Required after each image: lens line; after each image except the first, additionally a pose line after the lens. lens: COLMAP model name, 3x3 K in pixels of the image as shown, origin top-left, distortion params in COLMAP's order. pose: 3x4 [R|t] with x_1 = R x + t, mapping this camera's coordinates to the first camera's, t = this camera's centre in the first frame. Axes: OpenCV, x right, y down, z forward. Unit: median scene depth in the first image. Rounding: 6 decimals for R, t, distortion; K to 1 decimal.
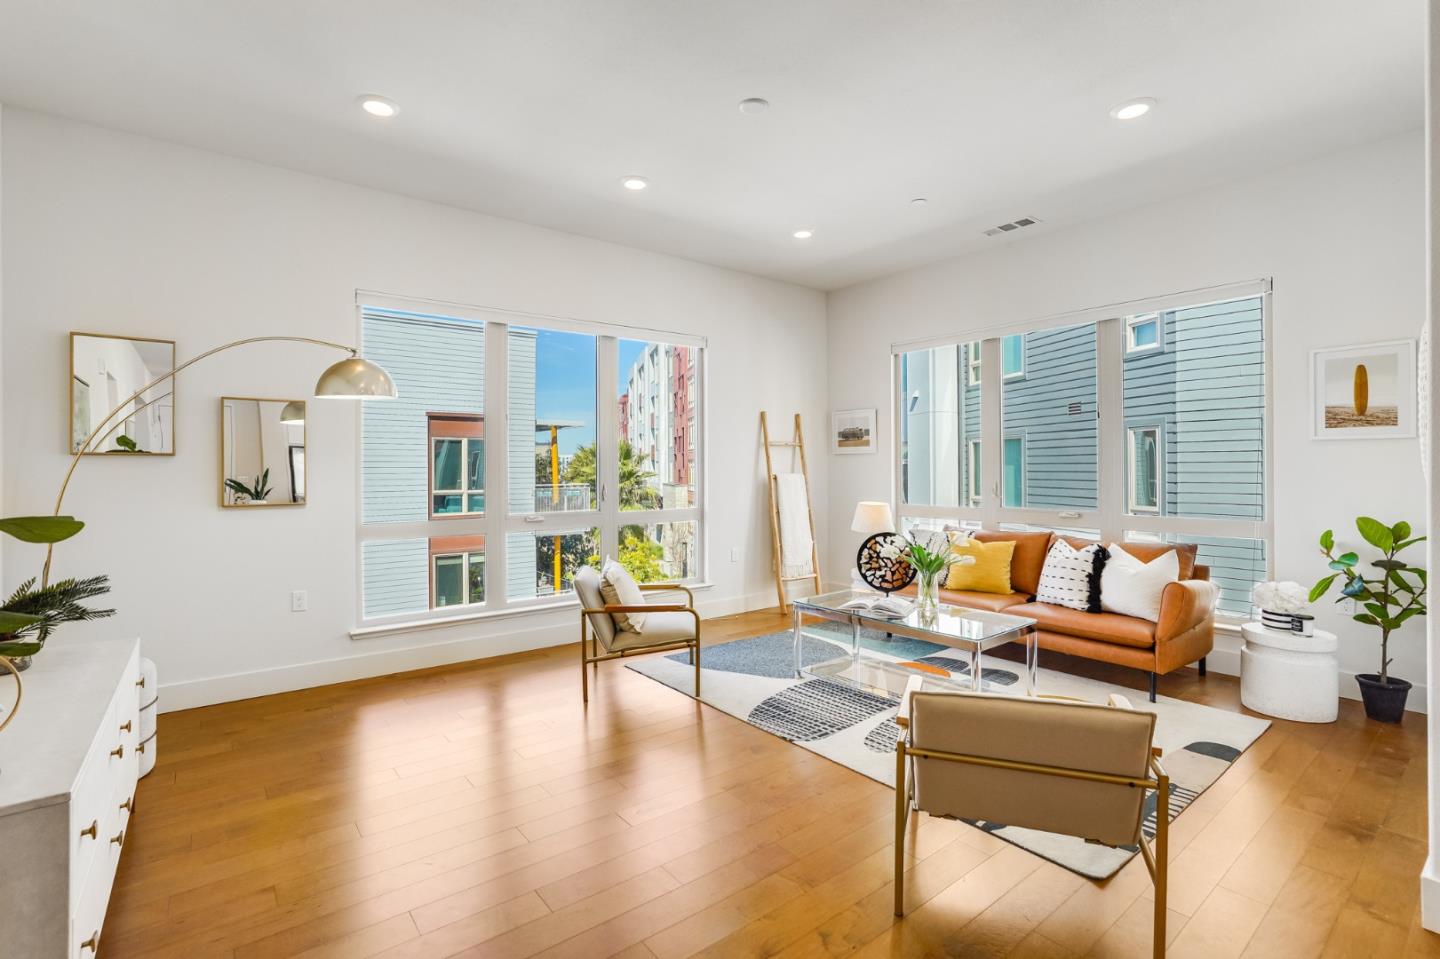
lens RADIAL K [[665.2, 0, 704.4], [0, 665.2, 468.3], [0, 0, 1]] dist [-0.036782, -0.000130]
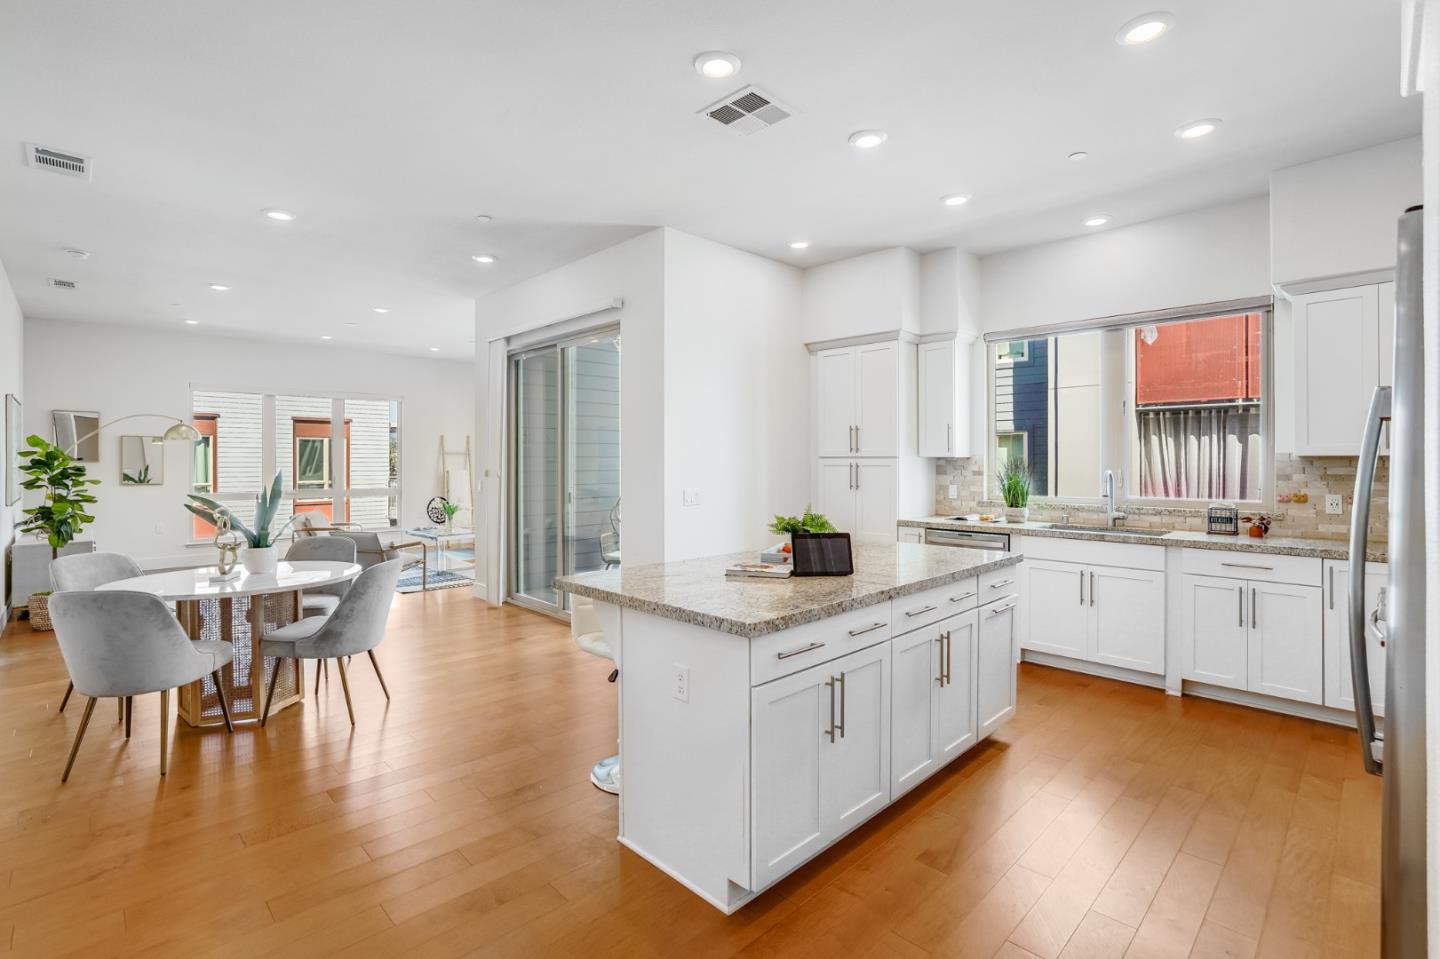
lens RADIAL K [[665.2, 0, 704.4], [0, 665.2, 468.3], [0, 0, 1]] dist [-0.036782, -0.000130]
pose [[0.993392, 0.005933, 0.114615, 0.539349], [-0.006974, 0.999938, 0.008685, -0.016416], [-0.114556, -0.009427, 0.993372, -0.781099]]
